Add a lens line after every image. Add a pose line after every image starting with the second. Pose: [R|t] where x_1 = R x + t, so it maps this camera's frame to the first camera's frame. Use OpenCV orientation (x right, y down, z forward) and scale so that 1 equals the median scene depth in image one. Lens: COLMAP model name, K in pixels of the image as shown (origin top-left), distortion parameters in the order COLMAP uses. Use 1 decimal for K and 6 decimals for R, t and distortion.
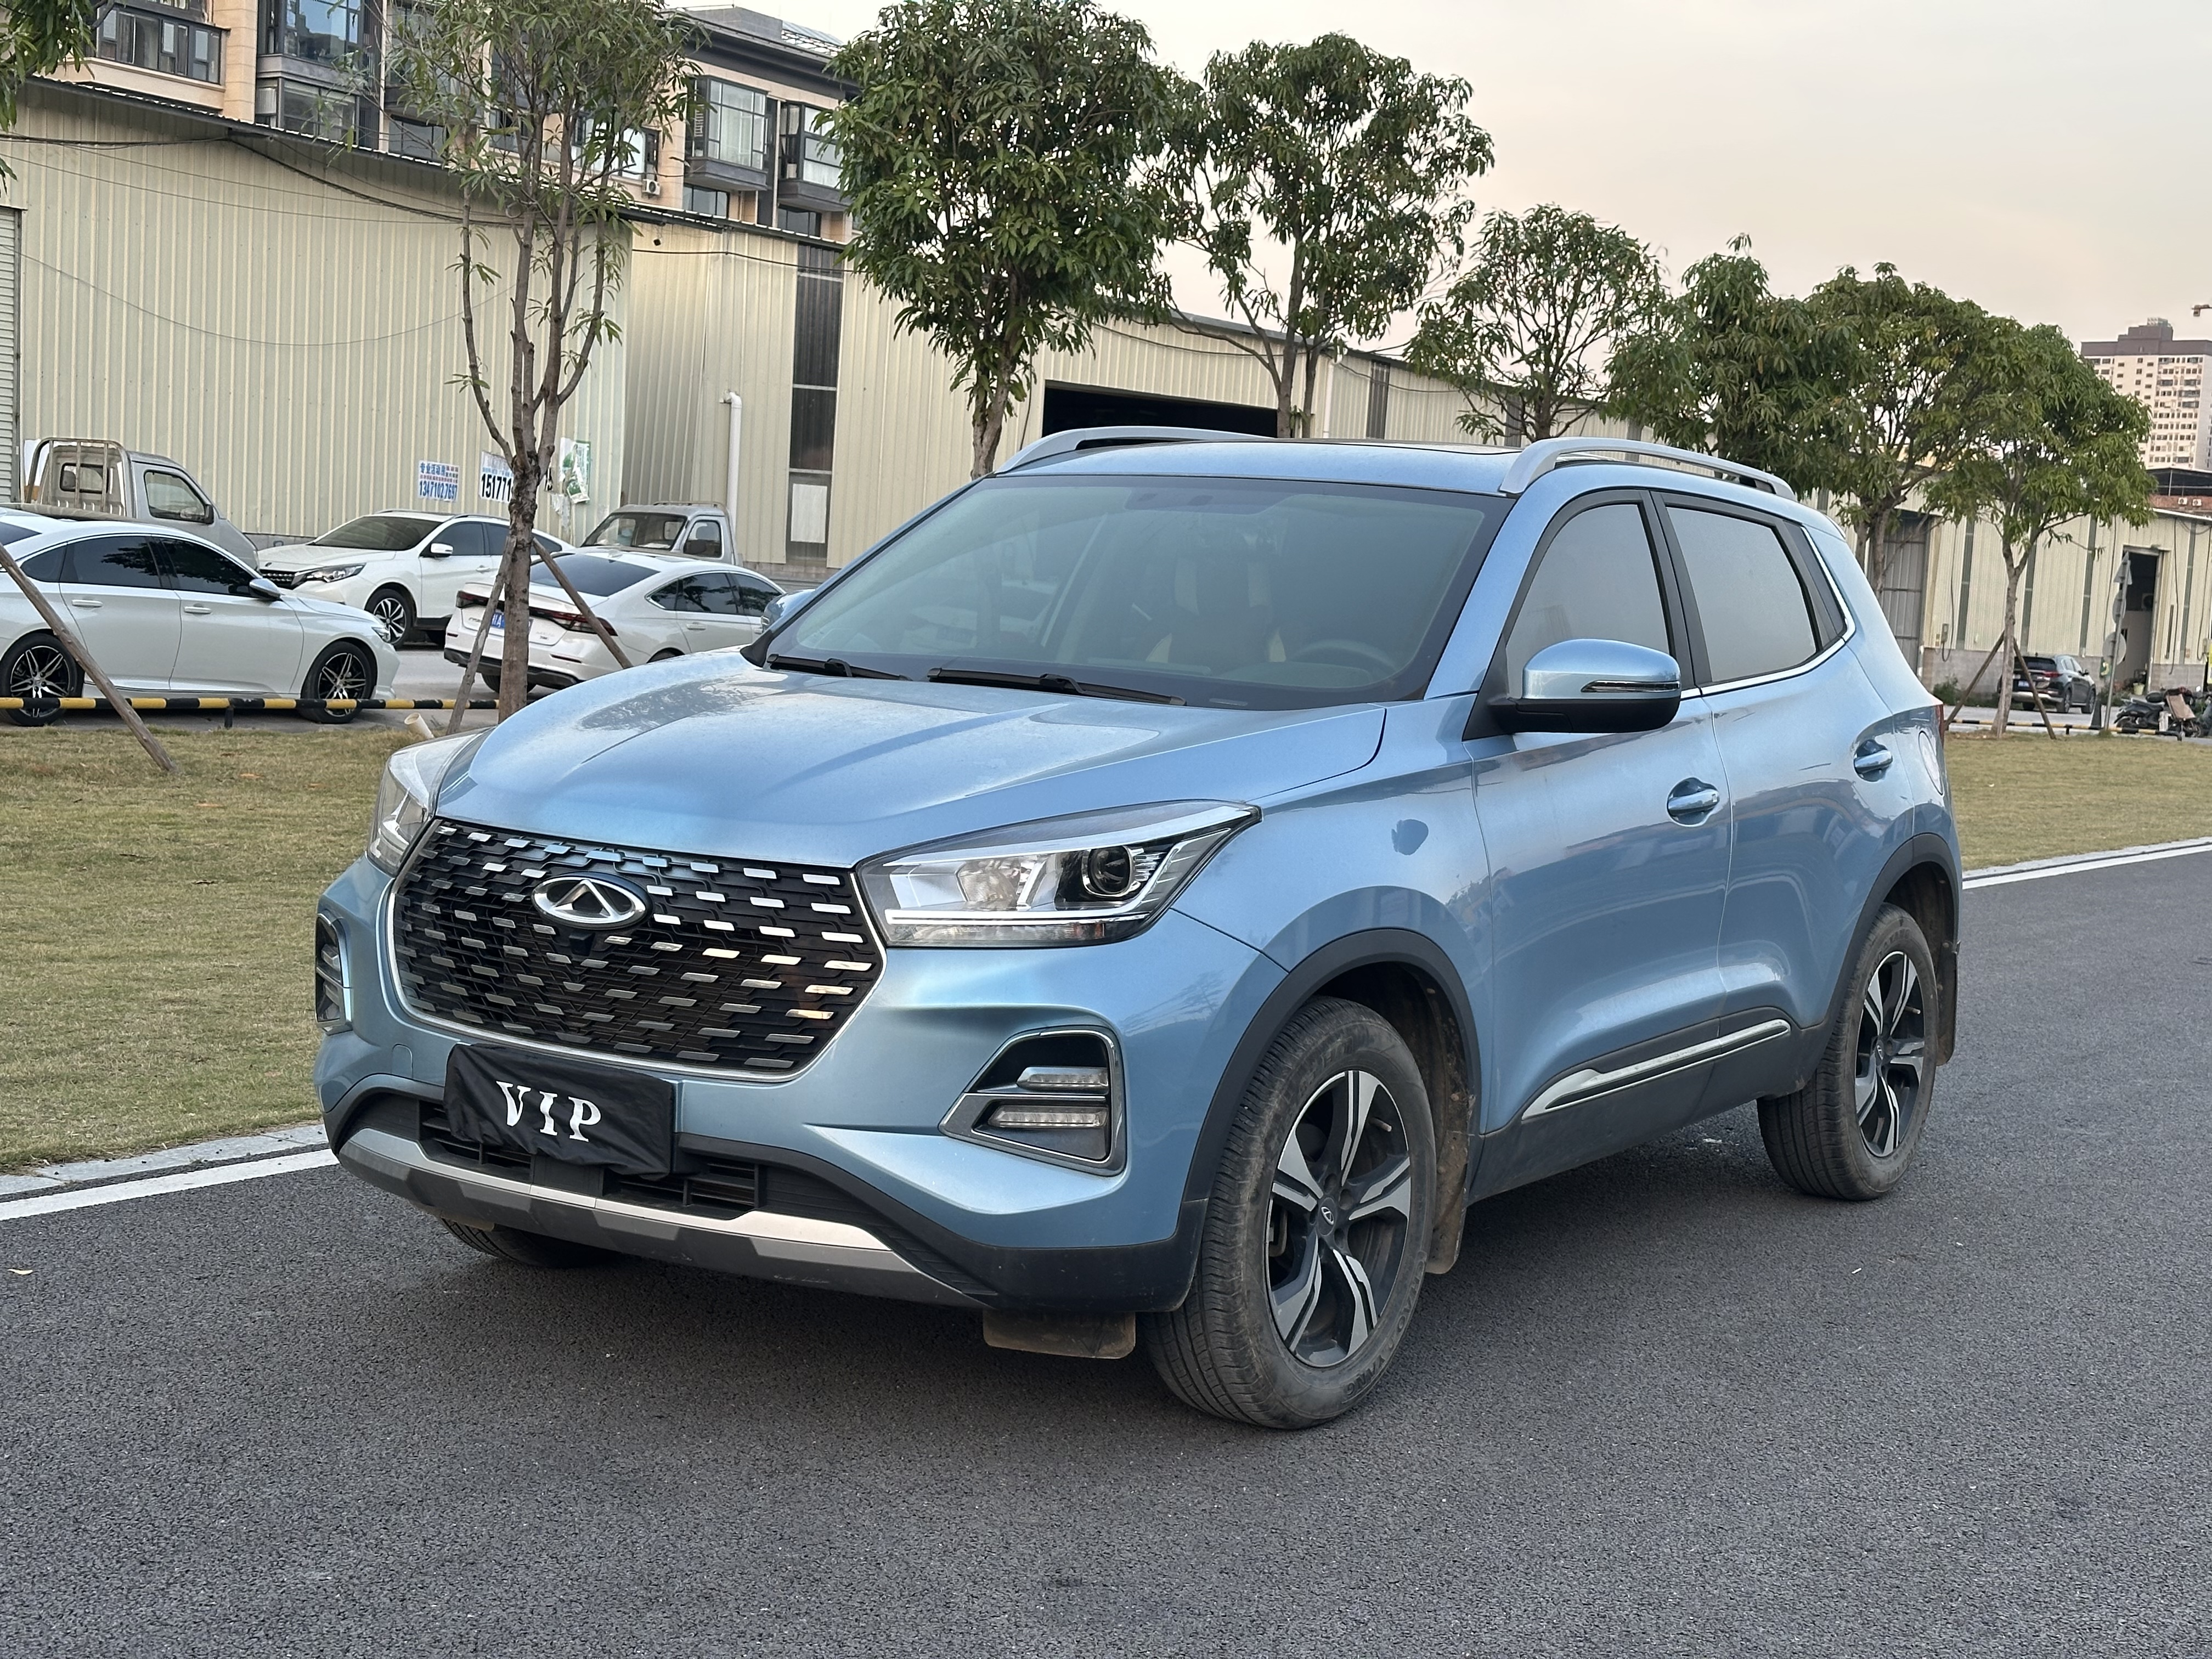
lens RADIAL K [[3028.1, 0, 1106.2], [0, 3028.1, 831.9], [0, 0, 1]] dist [0.119617, 0.000000]
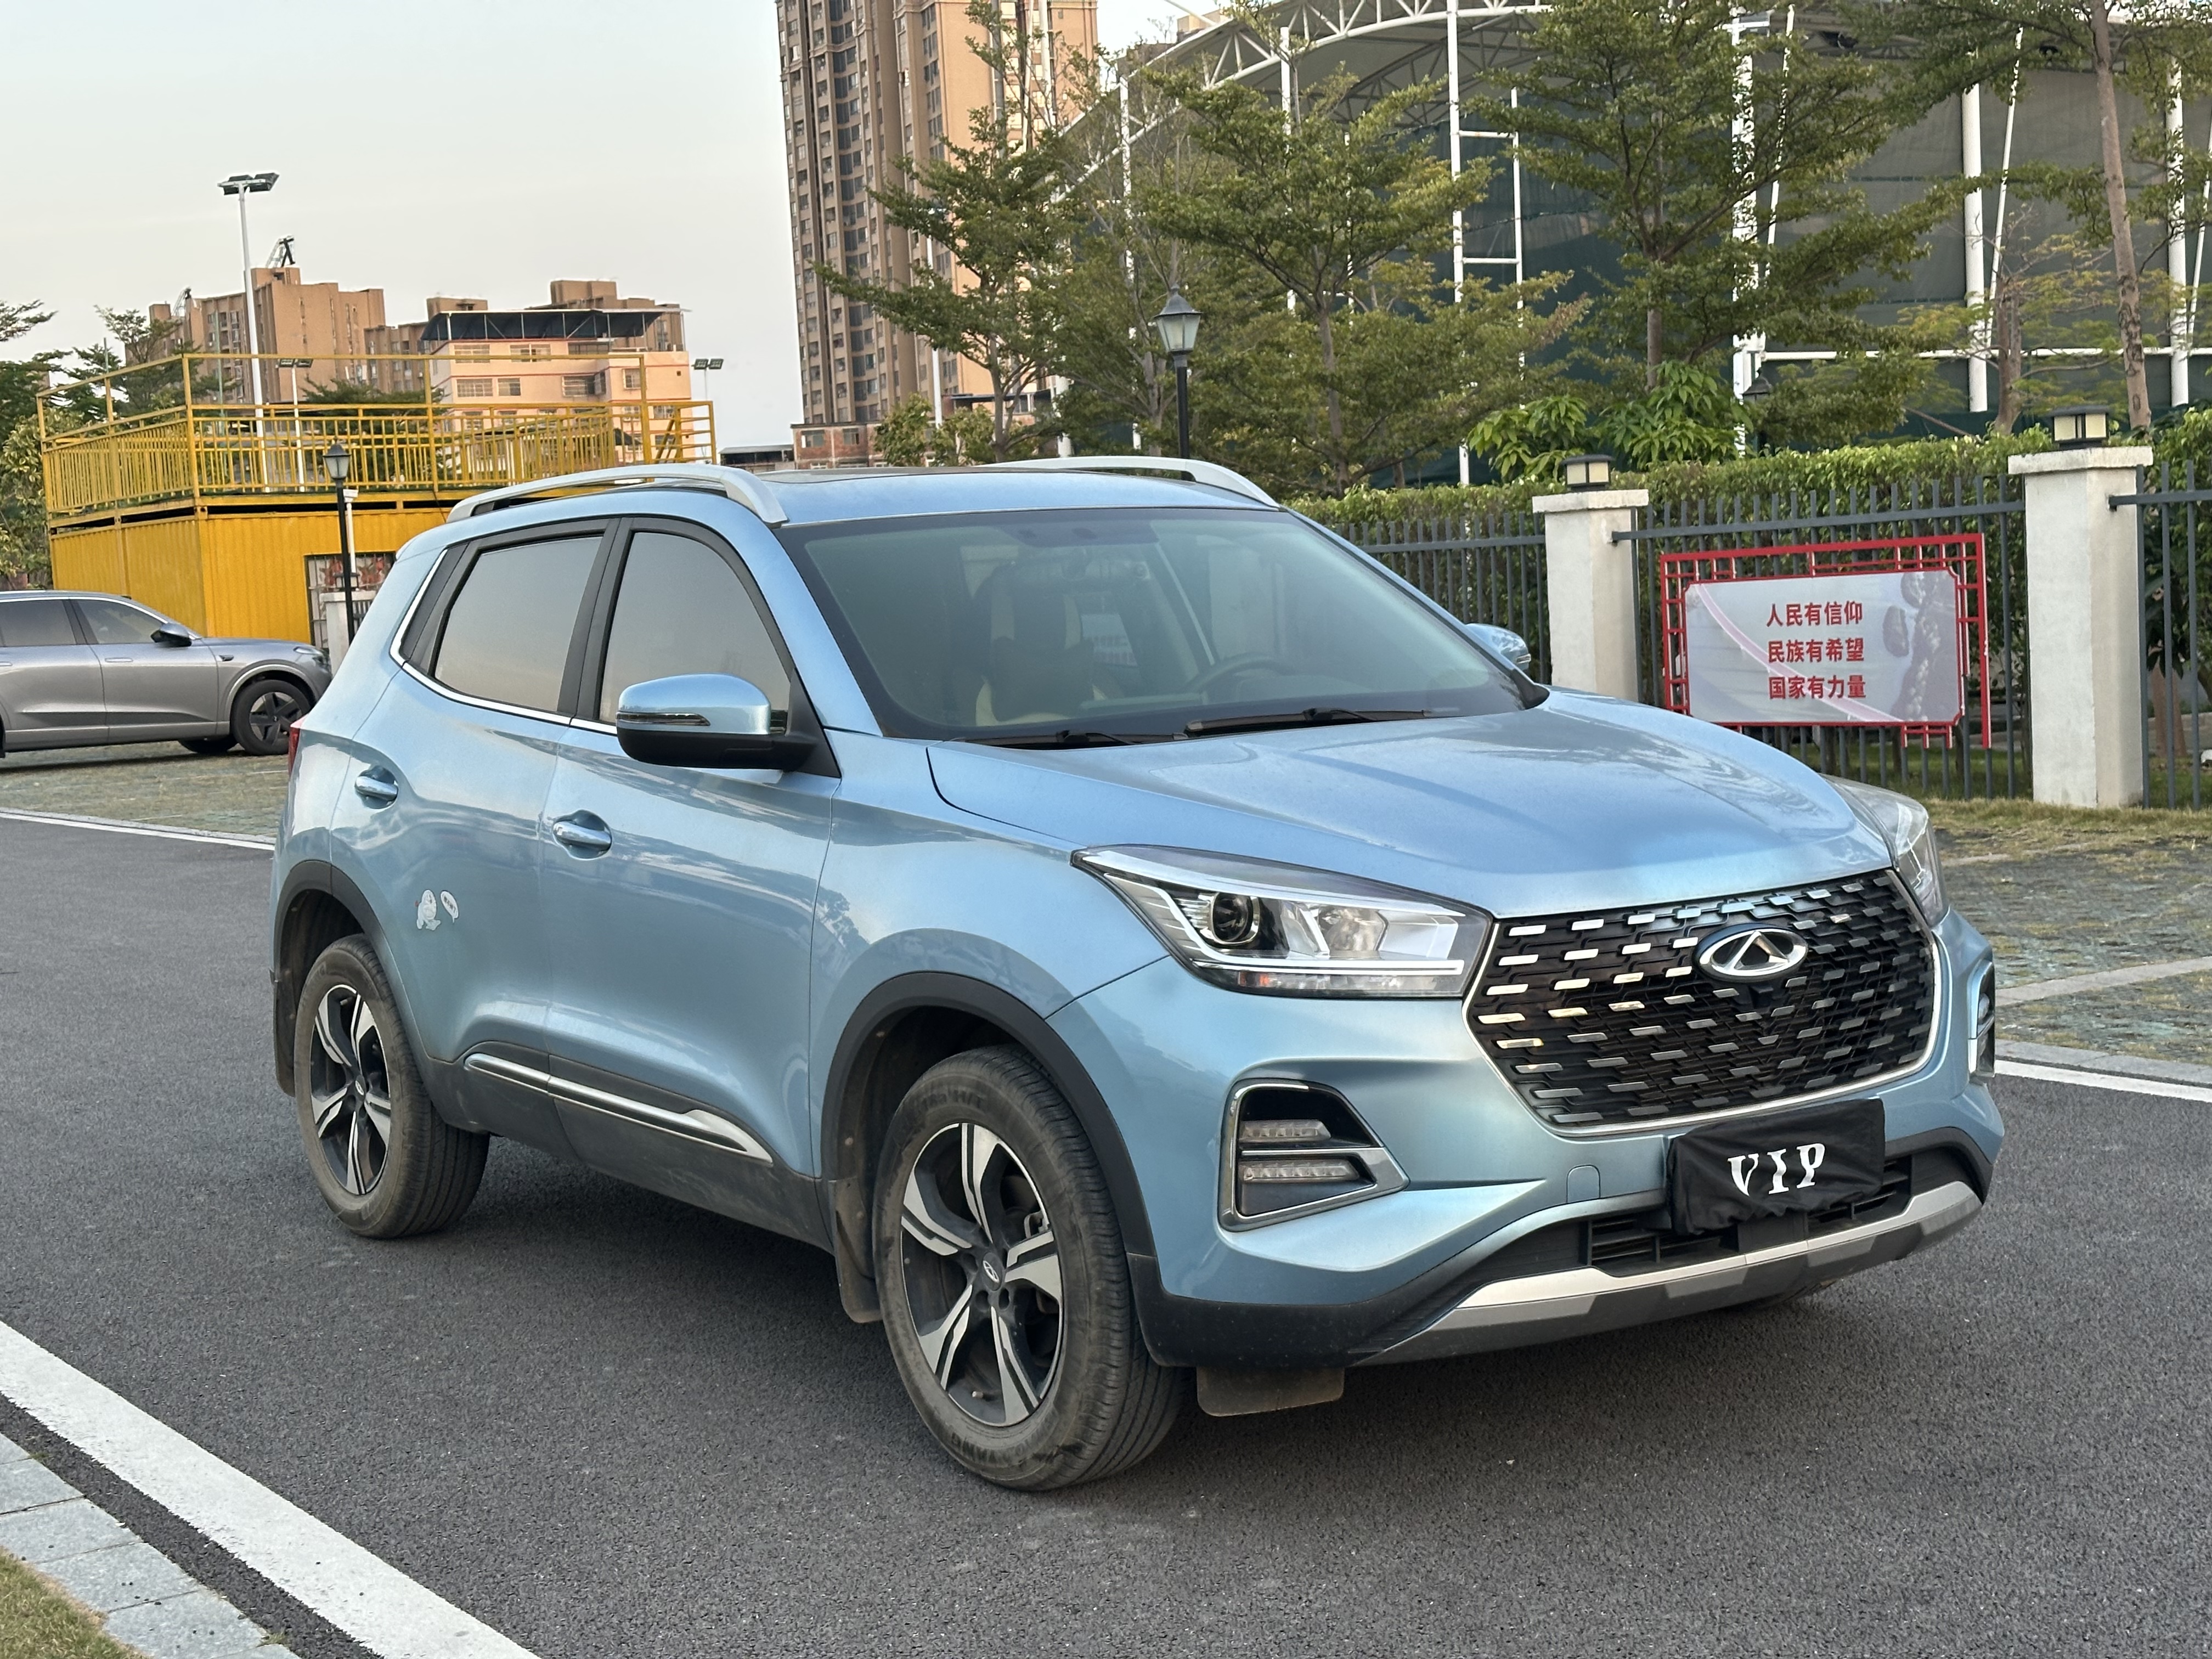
lens RADIAL K [[3028.1, 0, 1101.5], [0, 3028.1, 833.4], [0, 0, 1]] dist [0.119617, 0.000000]
pose [[0.342788, -0.139542, 0.928991, -1.157323], [0.141293, 0.985315, 0.095867, -0.140758], [-0.928726, 0.098398, 0.357470, 0.836061]]
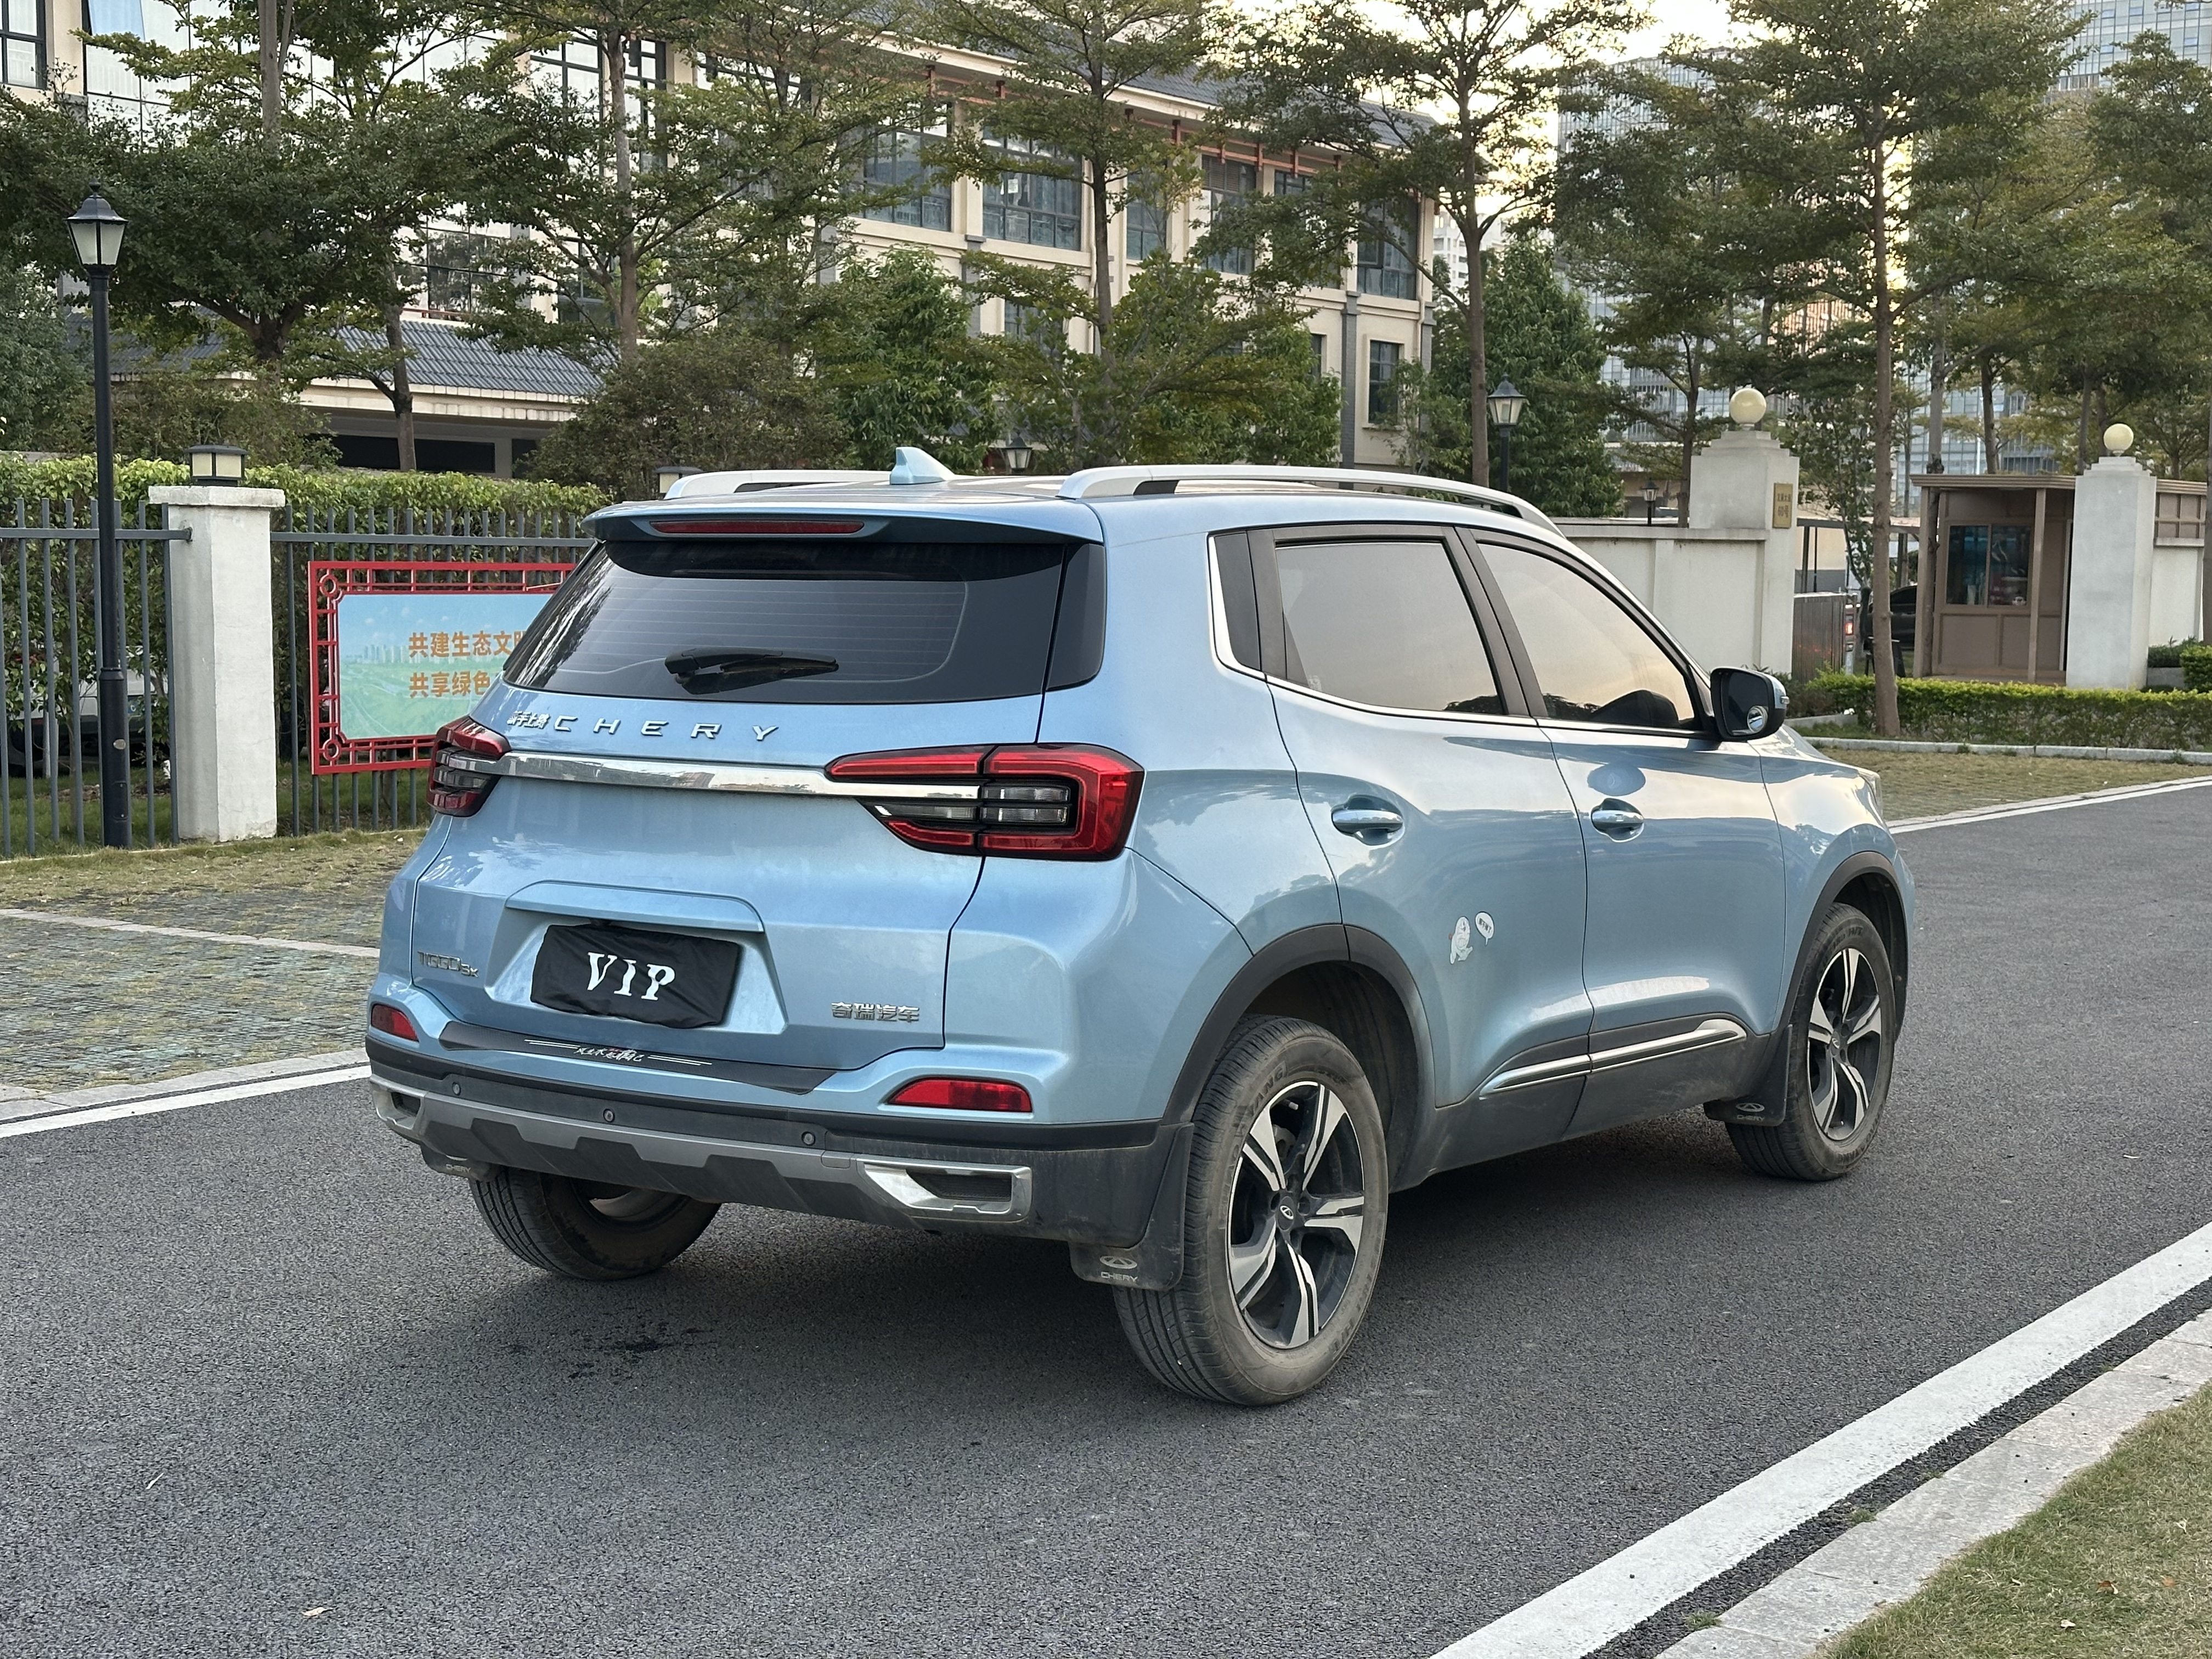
lens RADIAL K [[3028.1, 0, 1103.9], [0, 3028.1, 819.2], [0, 0, 1]] dist [0.119617, 0.000000]
pose [[-0.997059, -0.076260, -0.007561, 0.204229], [-0.076425, 0.982218, 0.171482, -0.271924], [-0.005651, 0.171556, -0.985158, 2.883129]]
